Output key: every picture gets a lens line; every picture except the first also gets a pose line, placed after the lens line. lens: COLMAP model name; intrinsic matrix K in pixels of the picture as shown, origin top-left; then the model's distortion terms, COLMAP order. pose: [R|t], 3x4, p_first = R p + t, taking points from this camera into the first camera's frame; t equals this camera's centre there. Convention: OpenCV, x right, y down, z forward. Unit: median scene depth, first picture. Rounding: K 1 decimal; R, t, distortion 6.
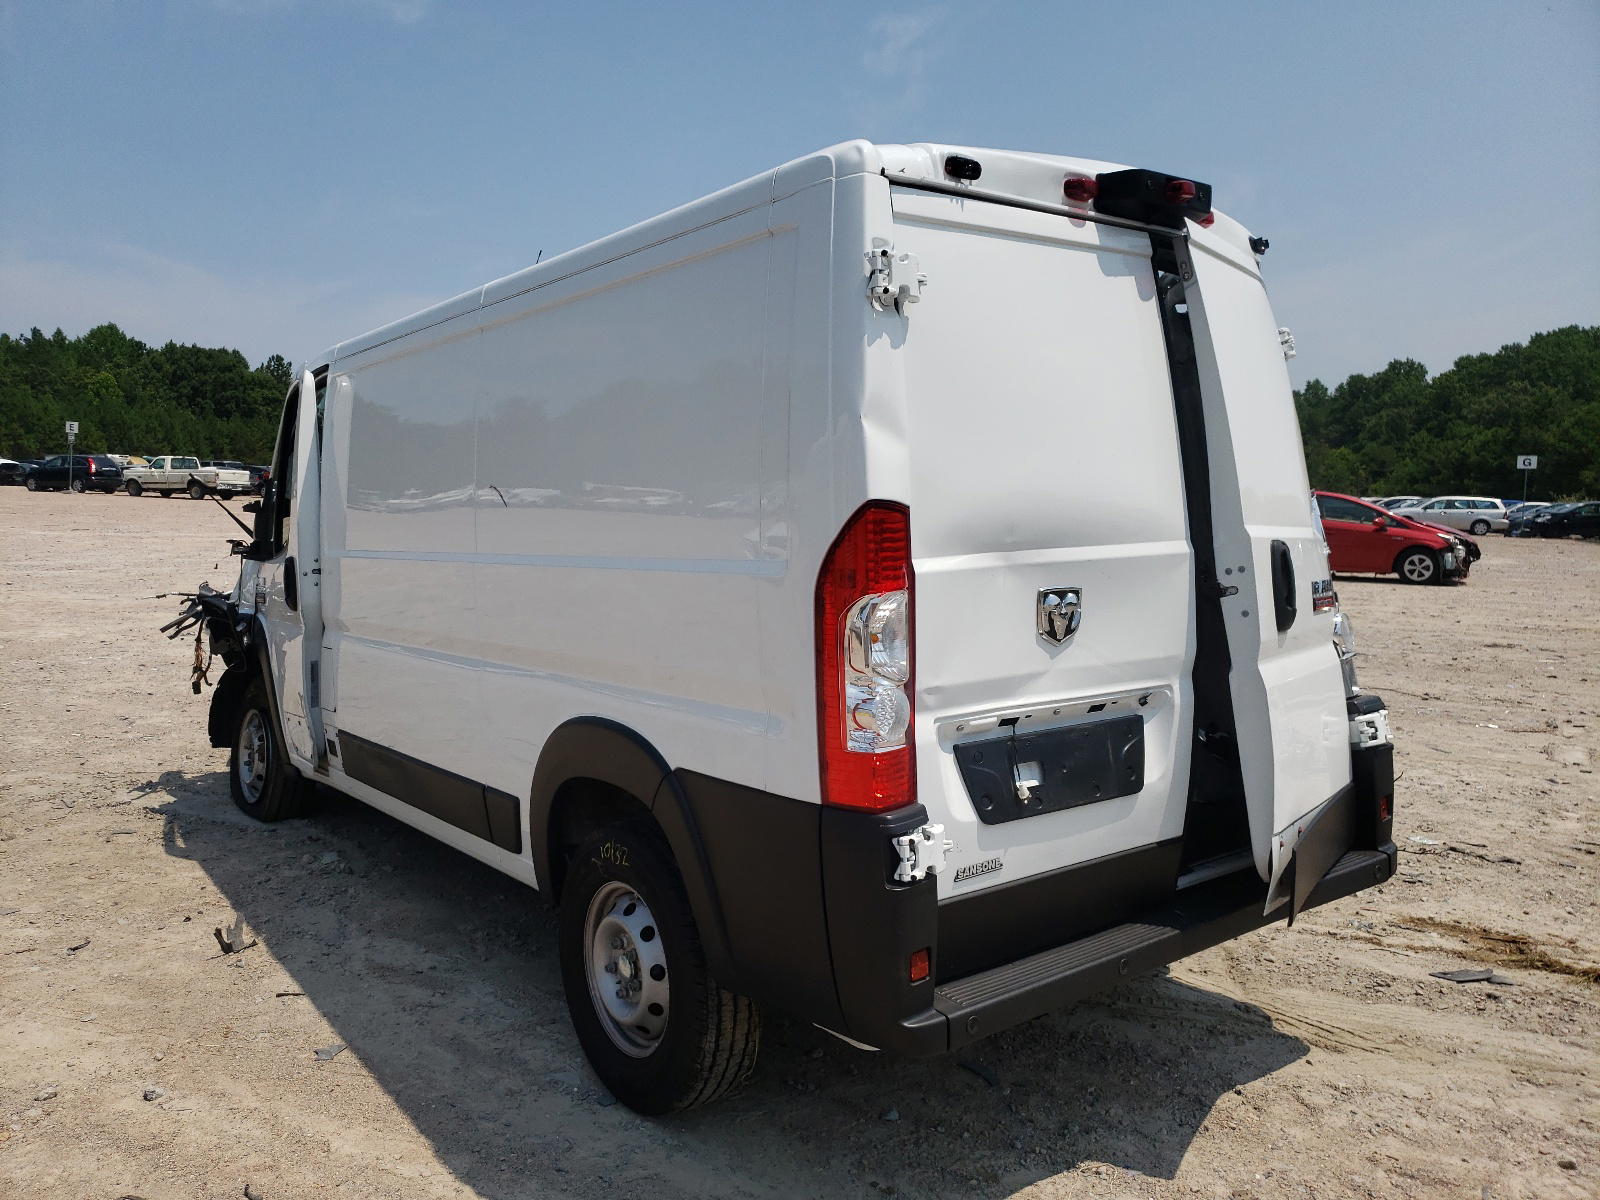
lens RADIAL K [[1228.3, 0, 801.3], [0, 1228.3, 604.6], [0, 0, 1]] dist [0.021857, -0.000084]
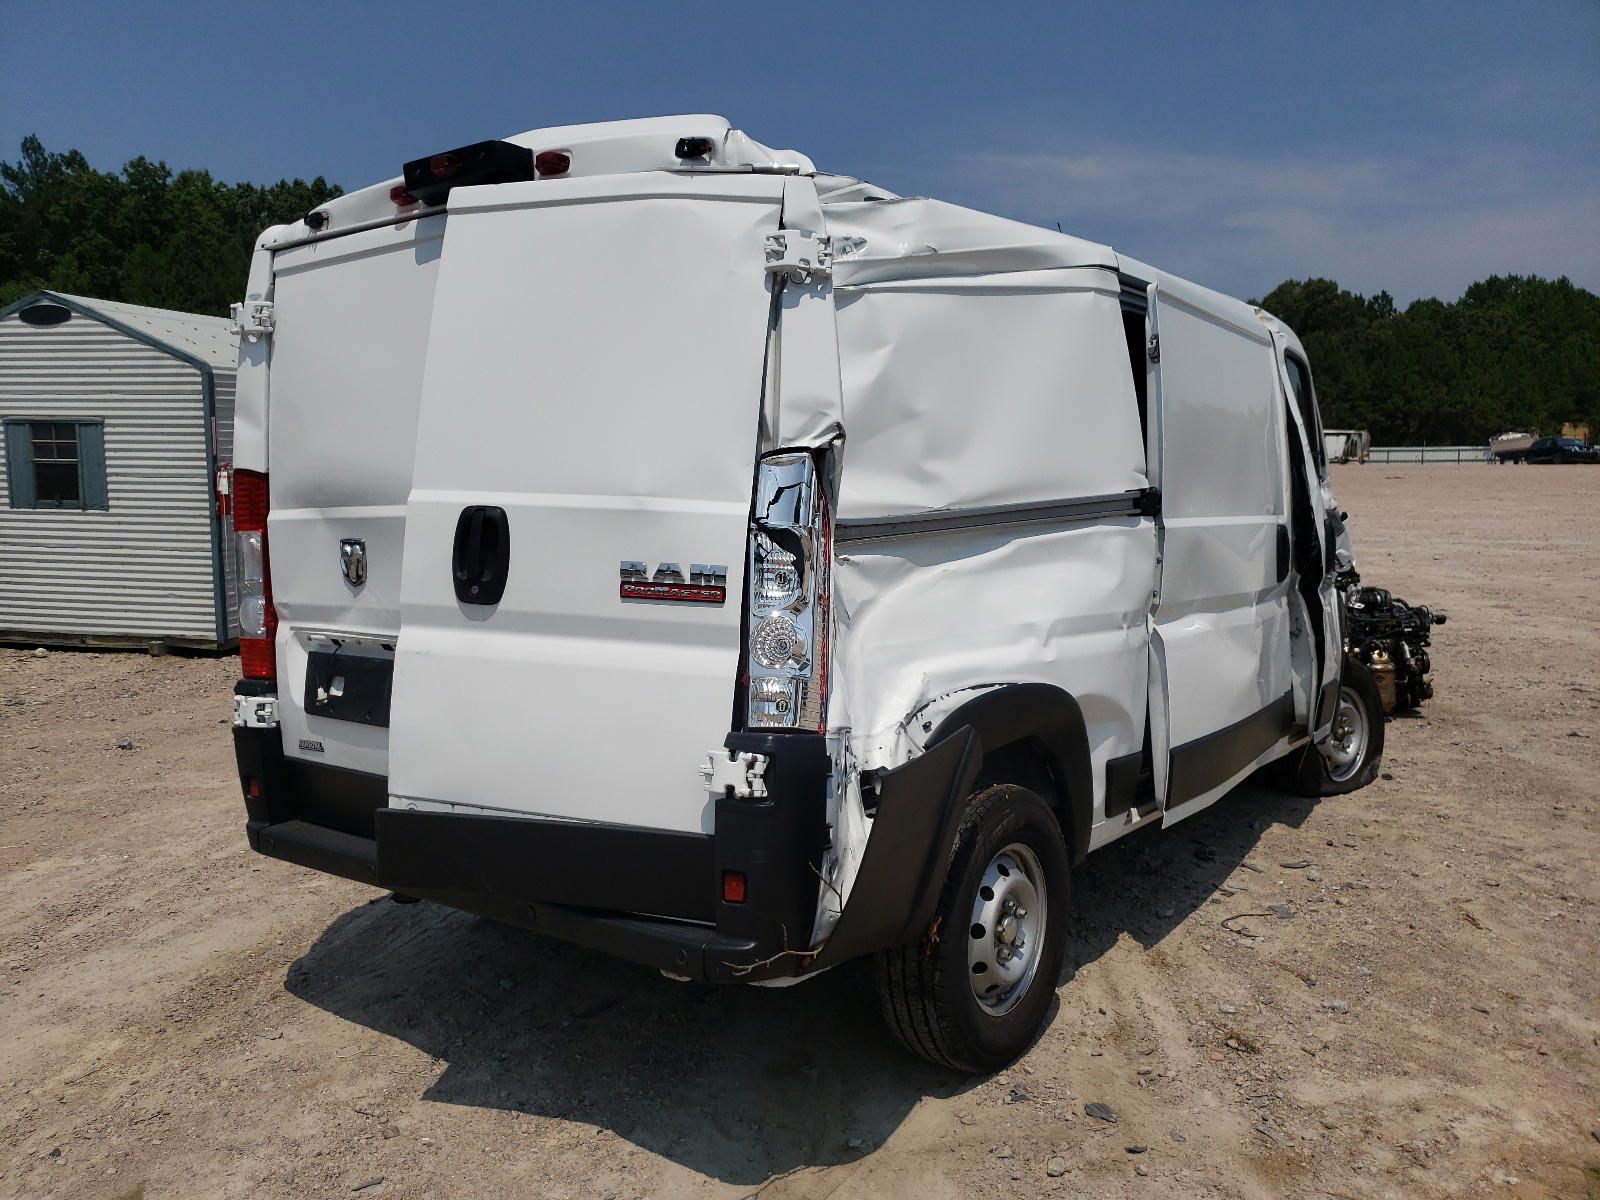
lens RADIAL K [[1228.3, 0, 801.3], [0, 1228.3, 595.8], [0, 0, 1]] dist [0.021857, -0.000084]
pose [[0.284452, 0.080926, -0.955268, 1.600939], [-0.074184, 0.995301, 0.062227, -0.071555], [0.955816, 0.053165, 0.289119, 1.142534]]
